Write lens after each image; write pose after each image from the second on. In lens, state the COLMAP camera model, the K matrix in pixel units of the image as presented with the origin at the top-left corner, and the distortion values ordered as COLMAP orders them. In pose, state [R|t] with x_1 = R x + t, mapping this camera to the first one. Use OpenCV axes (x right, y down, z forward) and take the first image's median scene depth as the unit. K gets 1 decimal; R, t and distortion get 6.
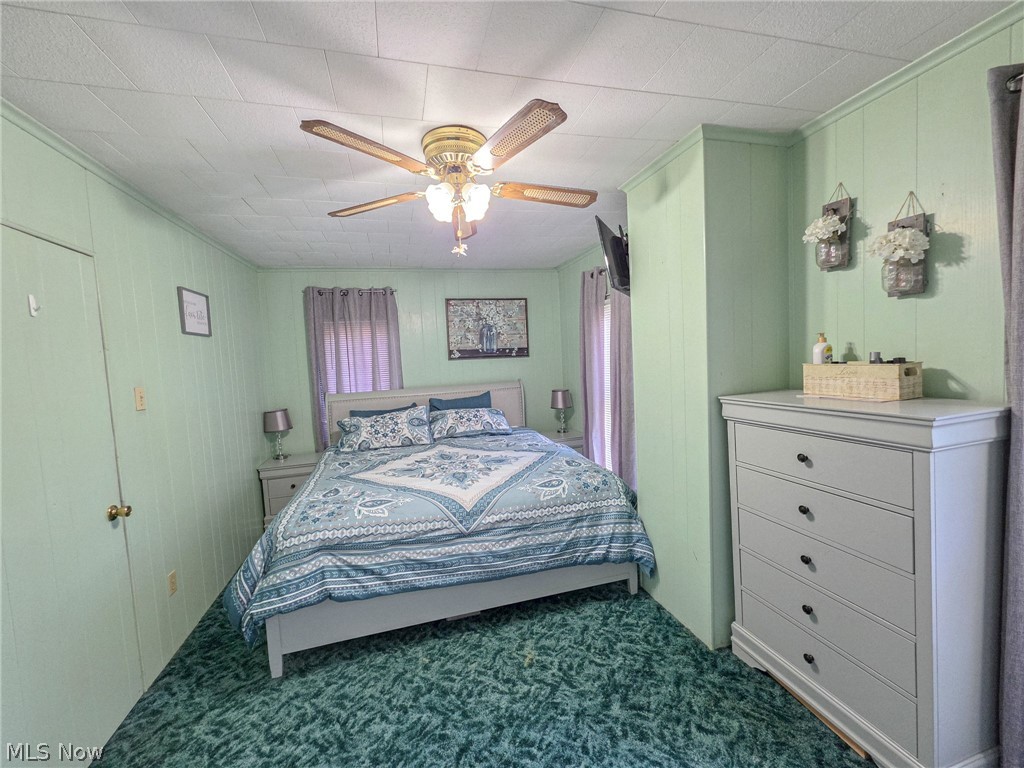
lens RADIAL K [[408.7, 0, 510.0], [0, 408.7, 379.4], [0, 0, 1]] dist [0.001747, 0.000578]
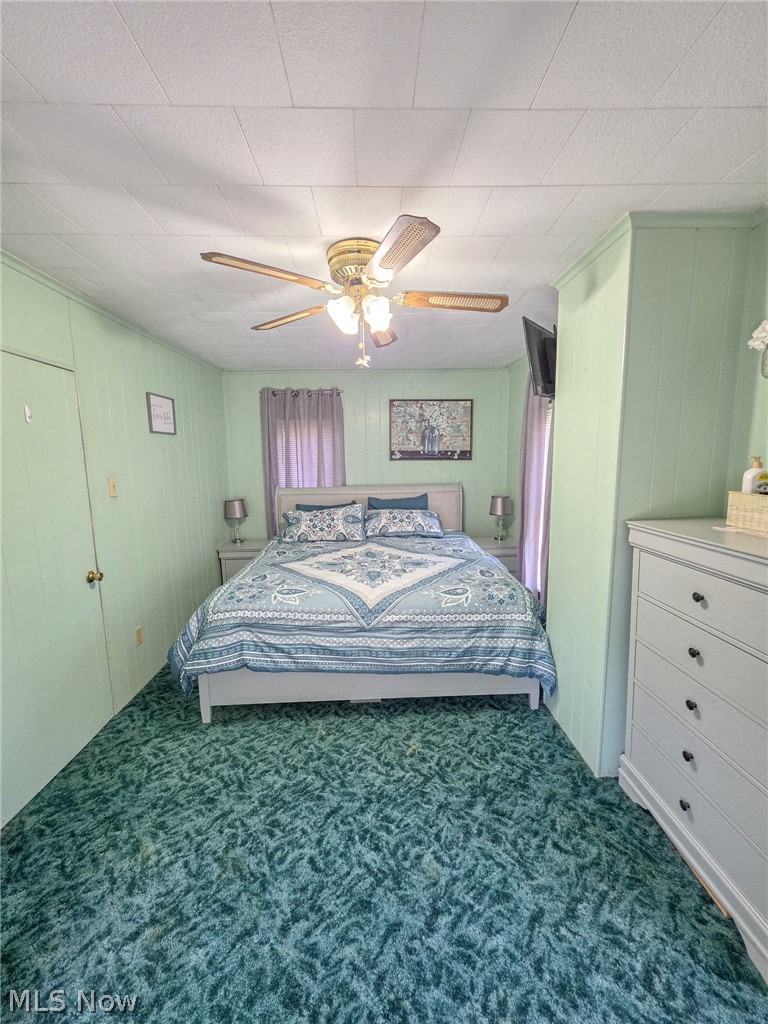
lens RADIAL K [[408.7, 0, 384.5], [0, 408.7, 508.7], [0, 0, 1]] dist [0.001747, 0.000578]
pose [[0.973301, 0.066180, -0.219785, 0.169351], [-0.048197, 0.995111, 0.086200, -0.035989], [0.224416, -0.073306, 0.971732, -0.015855]]
